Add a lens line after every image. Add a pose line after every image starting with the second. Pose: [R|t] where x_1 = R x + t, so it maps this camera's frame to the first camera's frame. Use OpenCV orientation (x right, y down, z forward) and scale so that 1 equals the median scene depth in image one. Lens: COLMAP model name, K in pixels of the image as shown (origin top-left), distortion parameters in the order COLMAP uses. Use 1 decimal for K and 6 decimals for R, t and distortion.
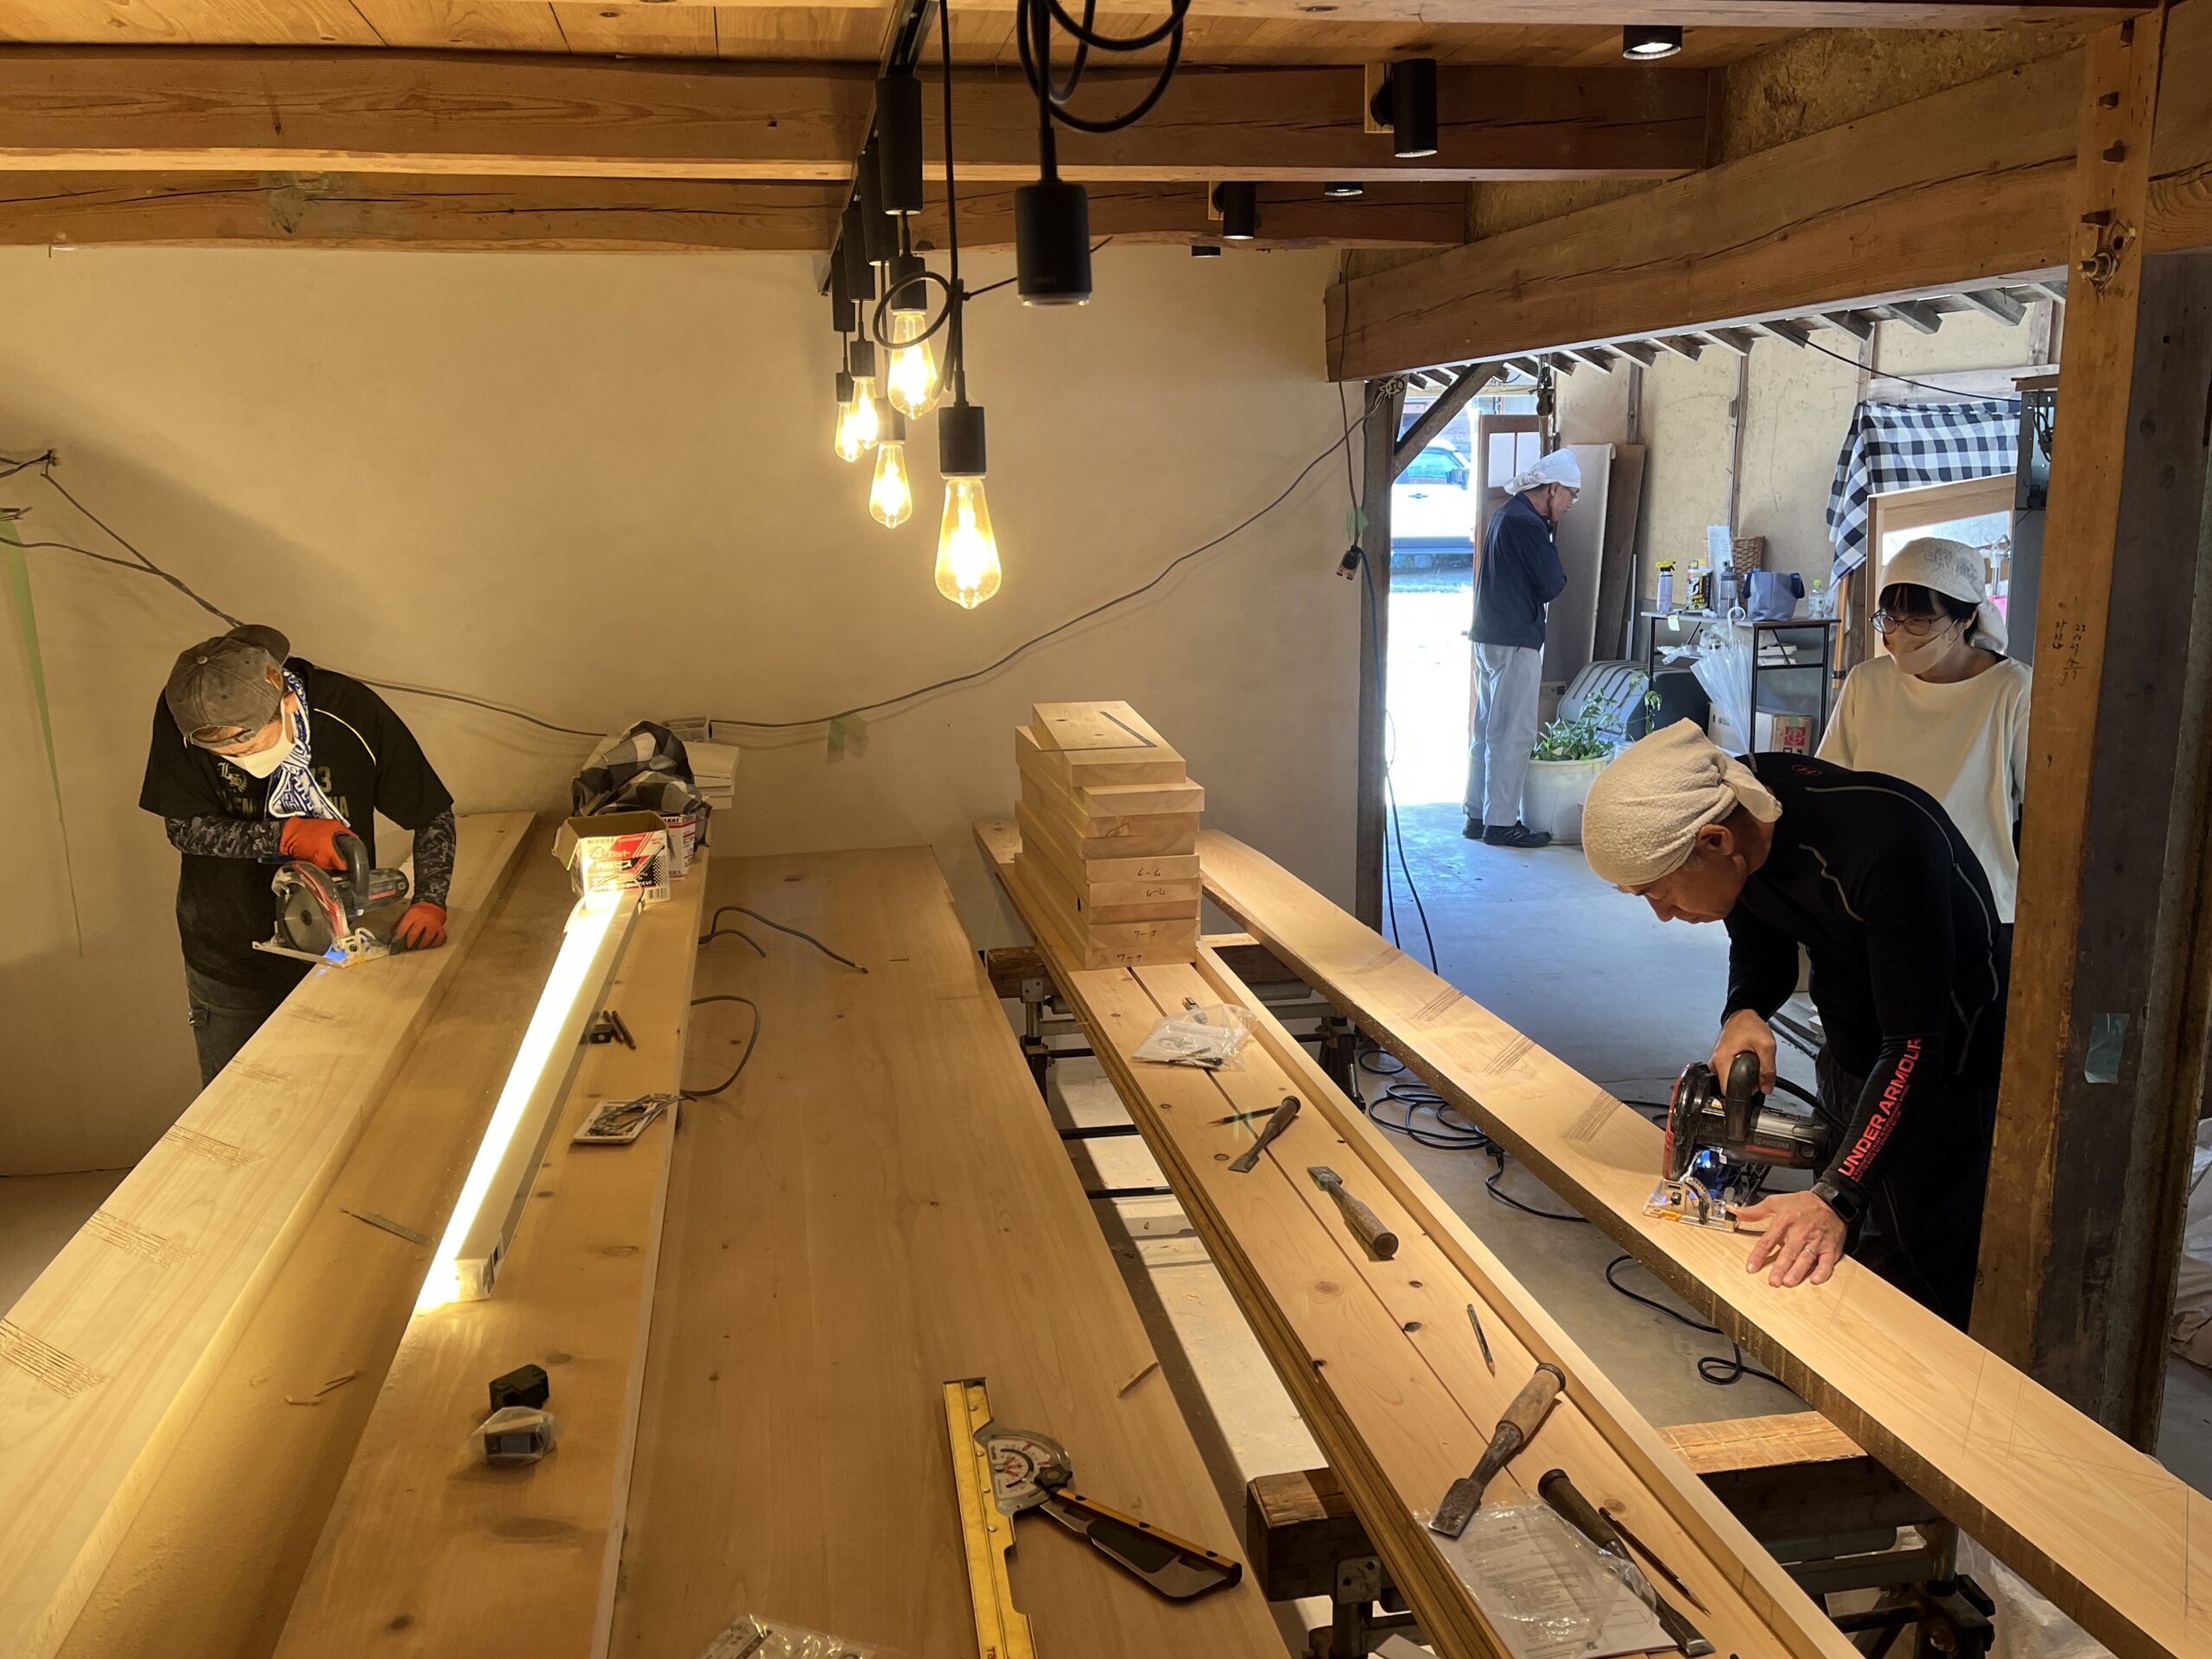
lens RADIAL K [[1696.9, 0, 1111.4], [0, 1696.9, 854.3], [0, 0, 1]] dist [0.055180, -0.065328]
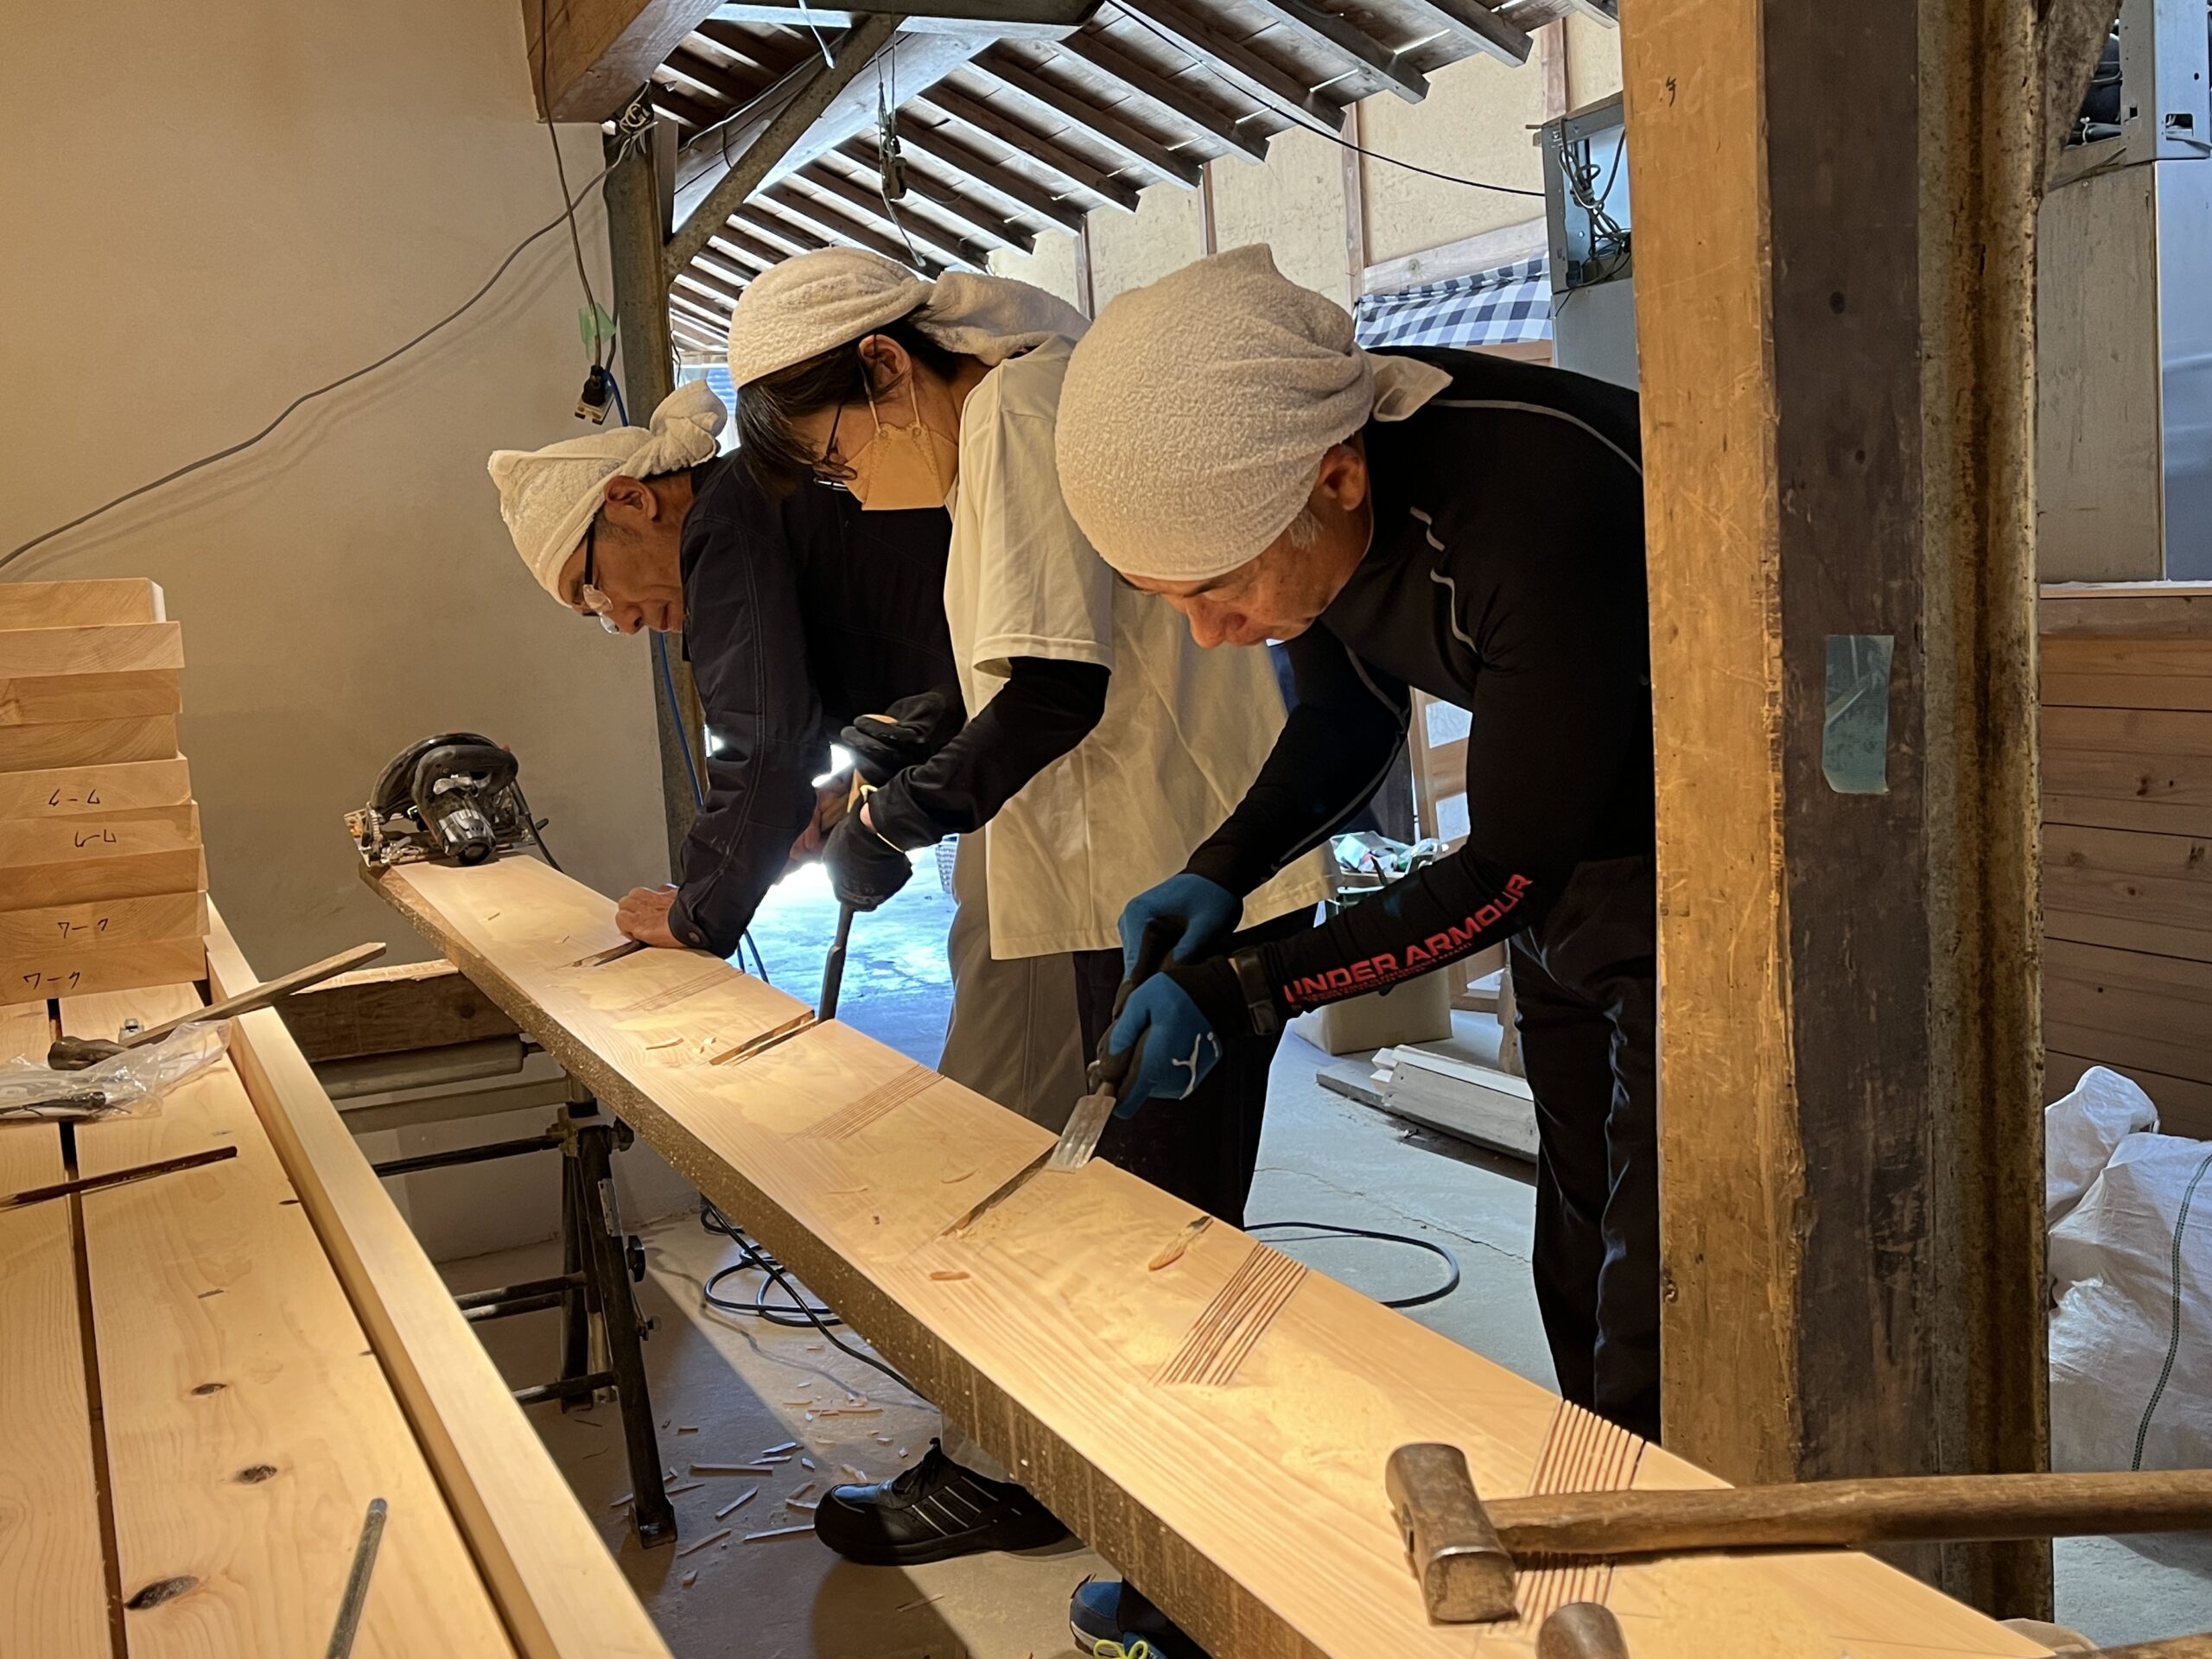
lens RADIAL K [[2192.9, 0, 1105.2], [0, 2192.9, 817.4], [0, 0, 1]] dist [0.037261, 0.000000]
pose [[0.961436, -0.075642, 0.264421, 0.216644], [0.102727, 0.990617, -0.090136, 0.162644], [-0.255122, 0.113823, 0.960186, 0.463194]]
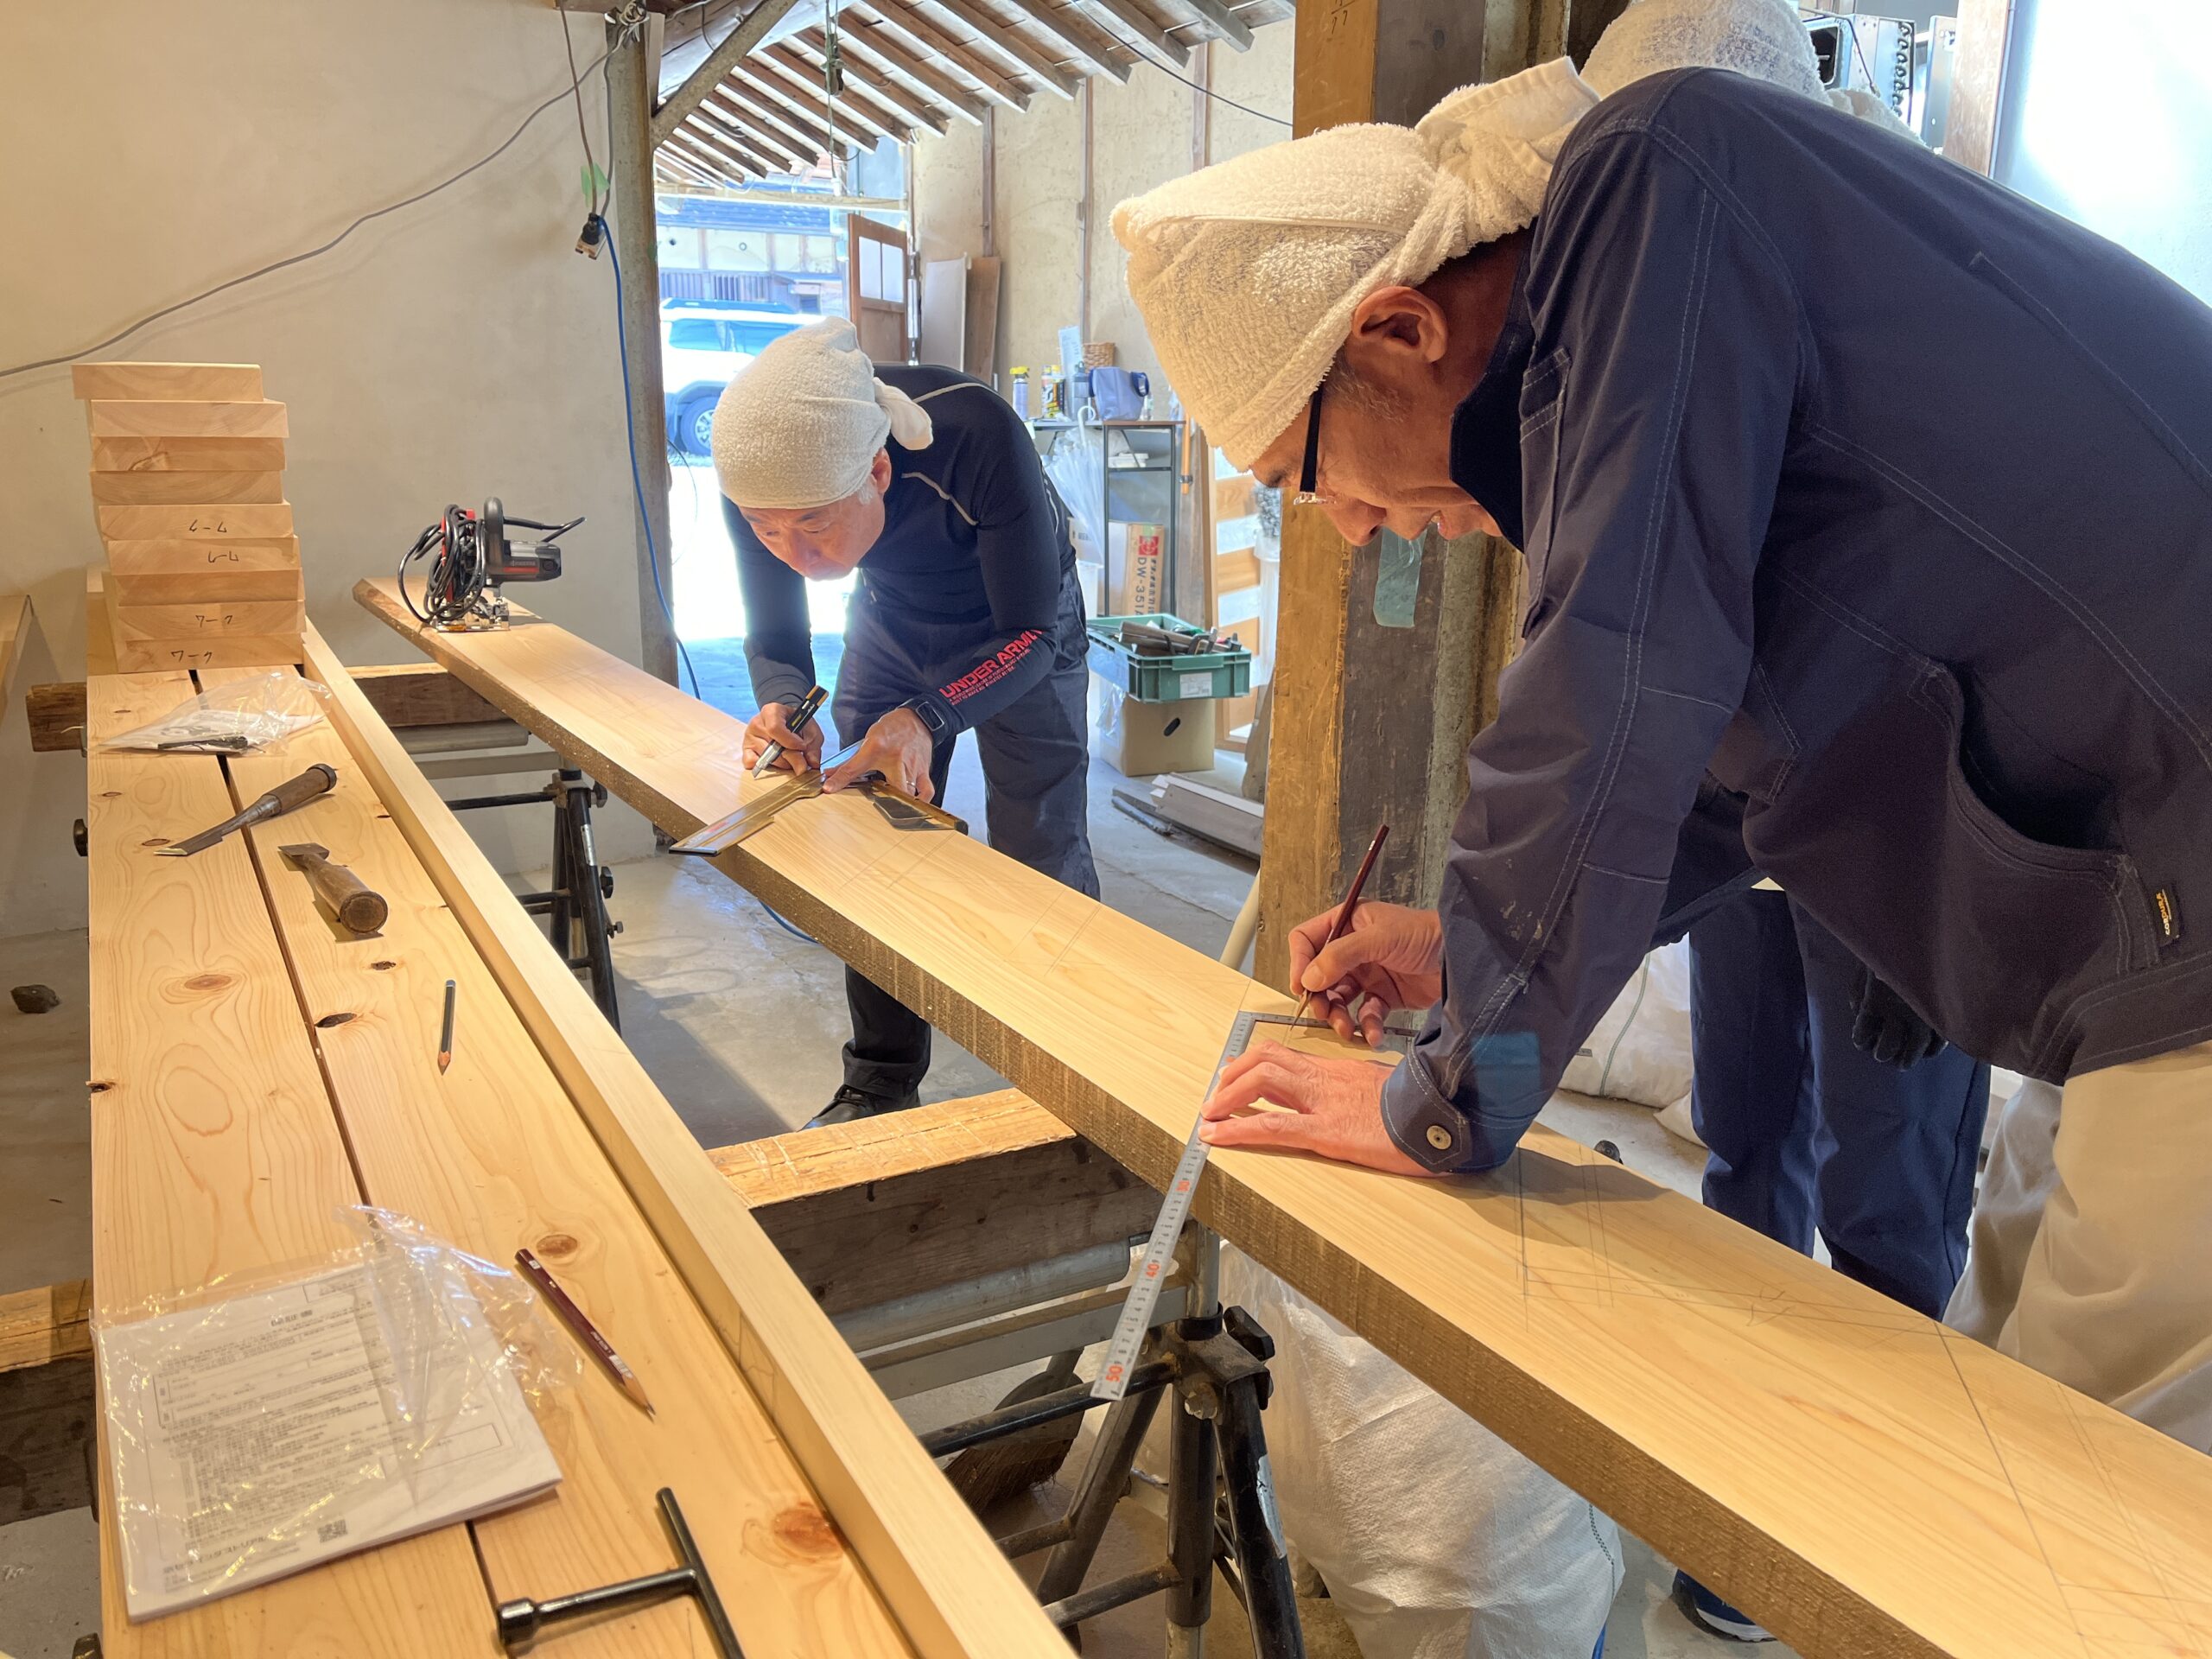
lens RADIAL K [[1696.9, 0, 1098.4], [0, 1696.9, 821.0], [0, 0, 1]] dist [0.055180, -0.065328]
pose [[0.945111, -0.049738, 0.322940, 0.205524], [0.034969, 0.998067, 0.051379, 0.165116], [-0.324872, -0.037266, 0.945024, 0.330156]]
